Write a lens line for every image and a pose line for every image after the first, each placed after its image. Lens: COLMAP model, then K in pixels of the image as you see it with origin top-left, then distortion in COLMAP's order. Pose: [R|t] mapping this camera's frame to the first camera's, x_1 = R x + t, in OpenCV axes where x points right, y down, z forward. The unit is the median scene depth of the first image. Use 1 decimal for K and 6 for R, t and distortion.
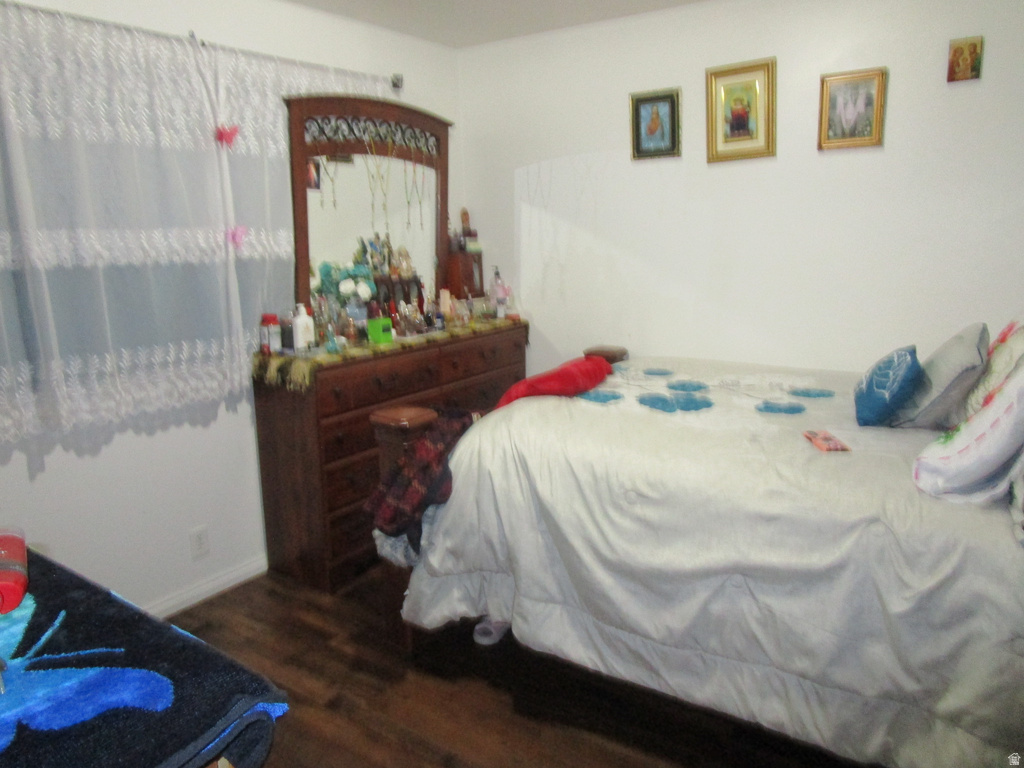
lens RADIAL K [[730.7, 0, 496.1], [0, 730.7, 384.3], [0, 0, 1]] dist [-0.043583, 0.039428]
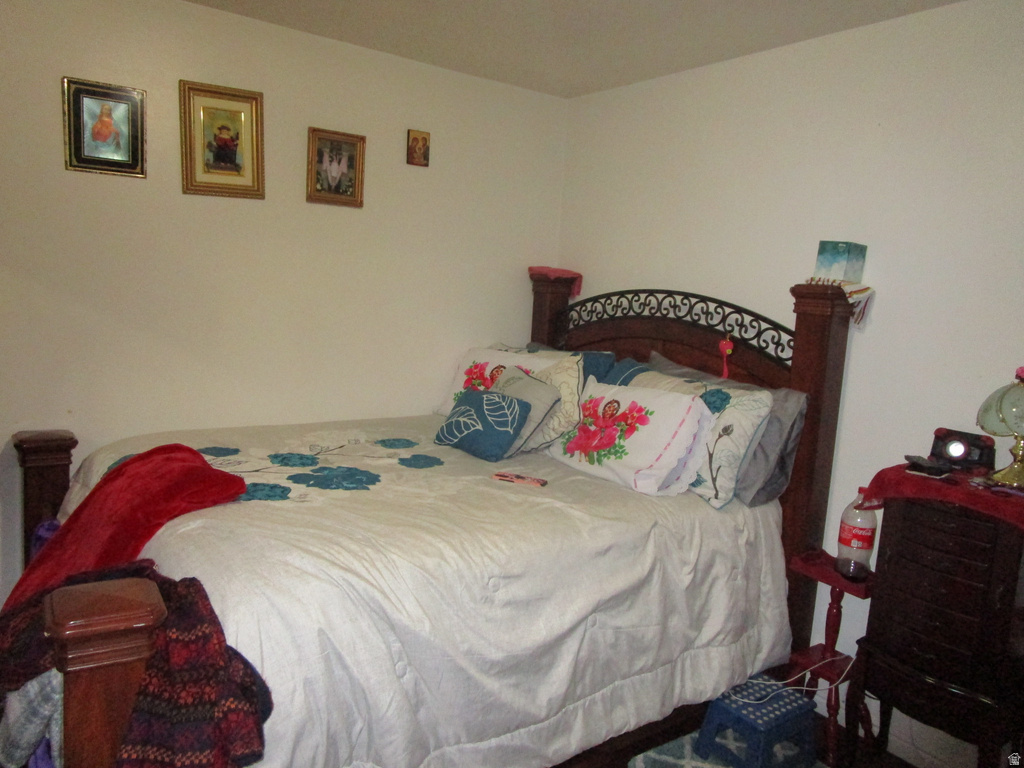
lens RADIAL K [[730.7, 0, 496.1], [0, 730.7, 384.3], [0, 0, 1]] dist [-0.043583, 0.039428]
pose [[0.325655, -0.076358, 0.942400, -0.416707], [0.137422, 0.989972, 0.032725, -0.073515], [-0.935448, 0.118850, 0.332883, 0.459613]]
